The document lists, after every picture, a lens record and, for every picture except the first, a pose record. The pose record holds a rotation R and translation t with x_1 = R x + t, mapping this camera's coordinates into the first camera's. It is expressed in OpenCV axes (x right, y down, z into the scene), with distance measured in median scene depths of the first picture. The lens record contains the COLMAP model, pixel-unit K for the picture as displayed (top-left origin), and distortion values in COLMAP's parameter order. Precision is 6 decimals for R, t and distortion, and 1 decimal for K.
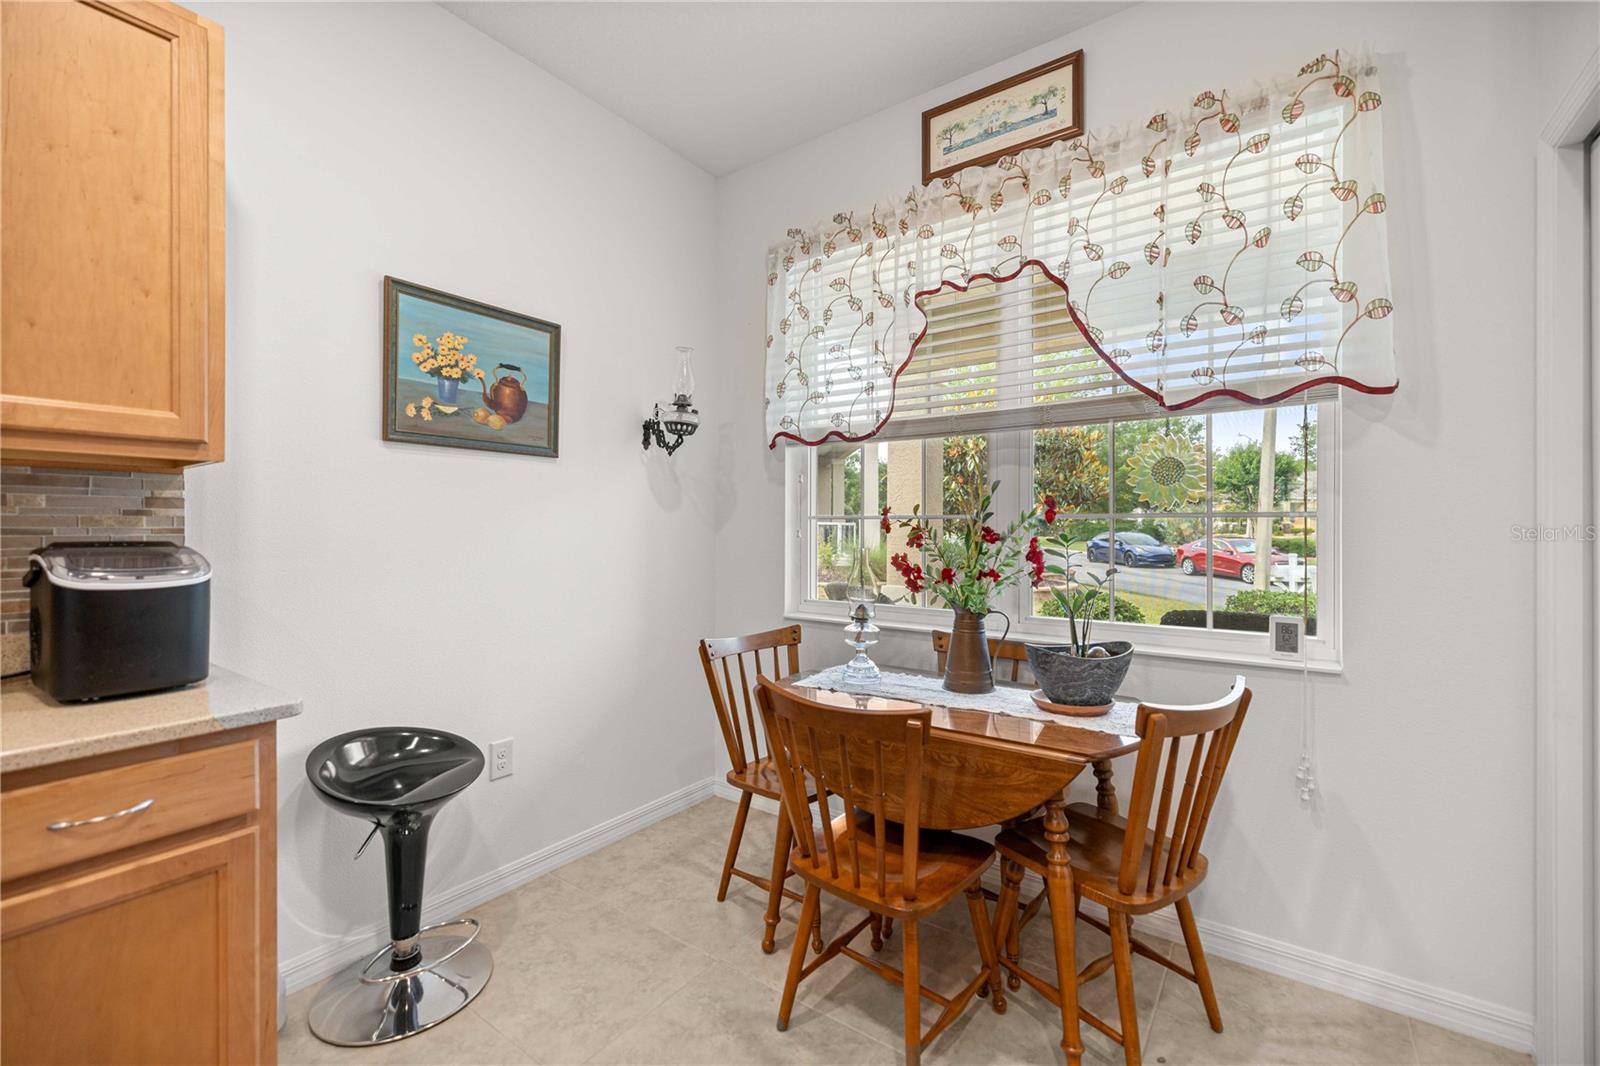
lens RADIAL K [[675.7, 0, 797.0], [0, 675.7, 528.9], [0, 0, 1]] dist [0.002893, -0.000573]
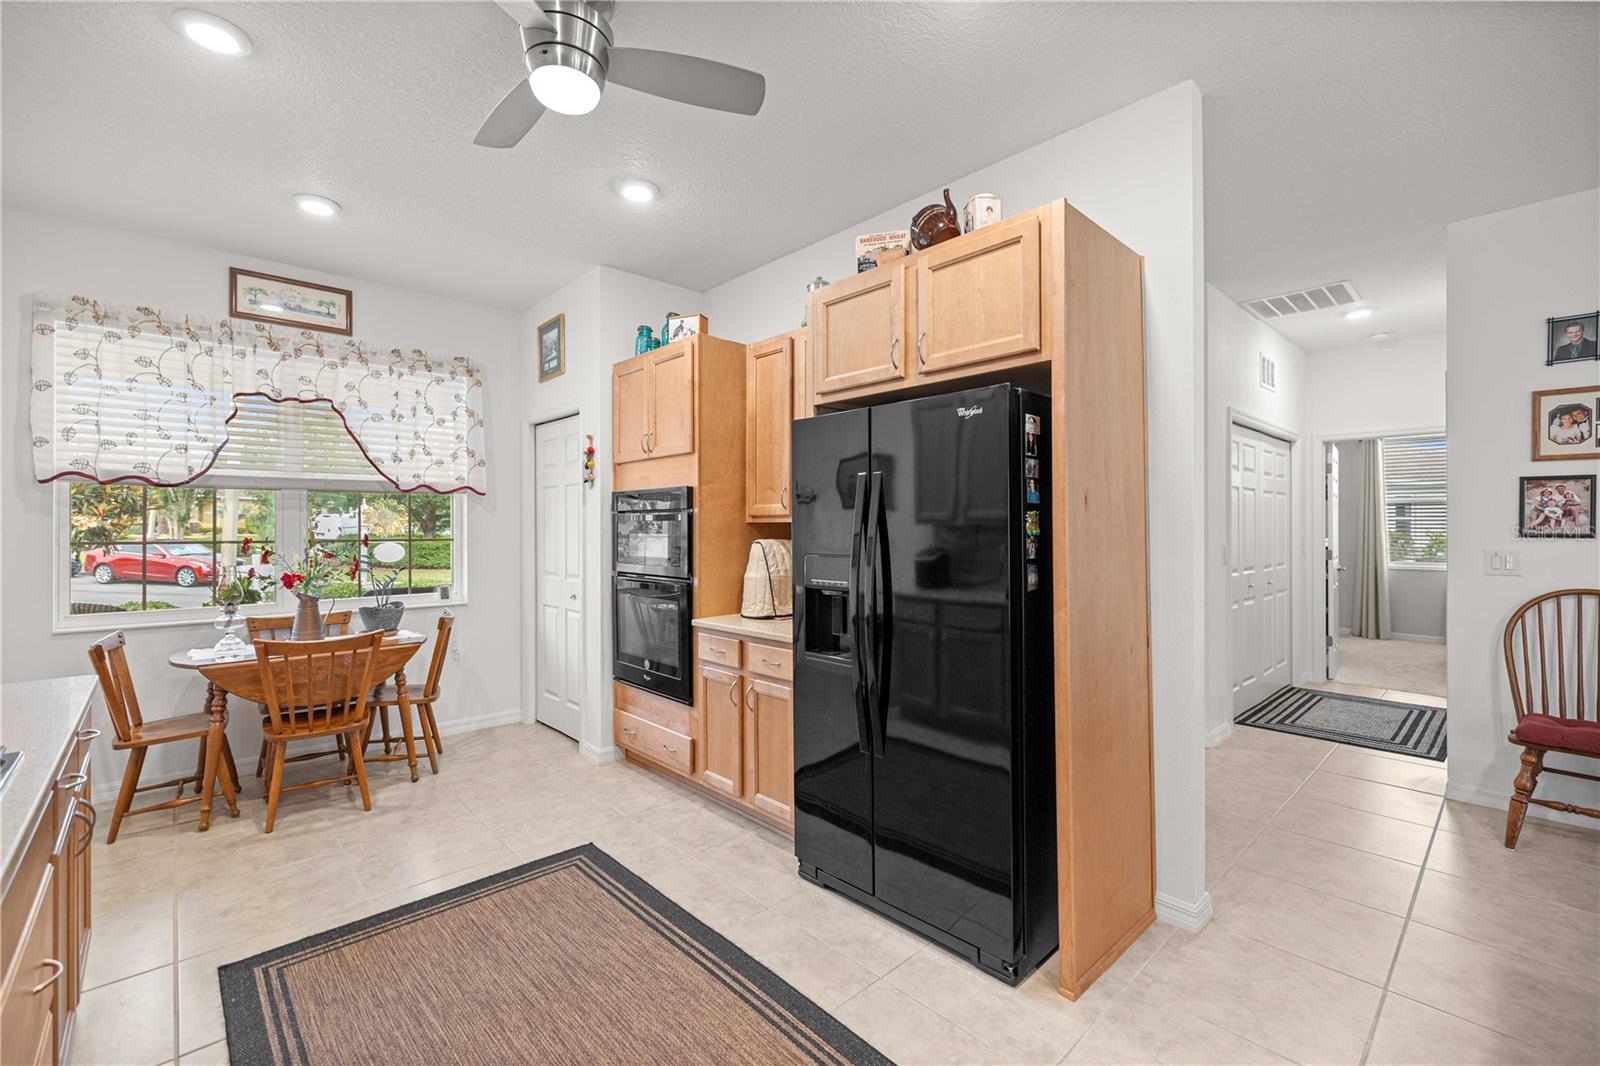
lens RADIAL K [[675.7, 0, 791.2], [0, 675.7, 526.8], [0, 0, 1]] dist [0.002893, -0.000573]
pose [[0.205874, -0.000809, 0.978578, -1.152593], [0.000942, 0.999999, 0.000629, -0.059293], [-0.978578, 0.000792, 0.205875, -0.566628]]
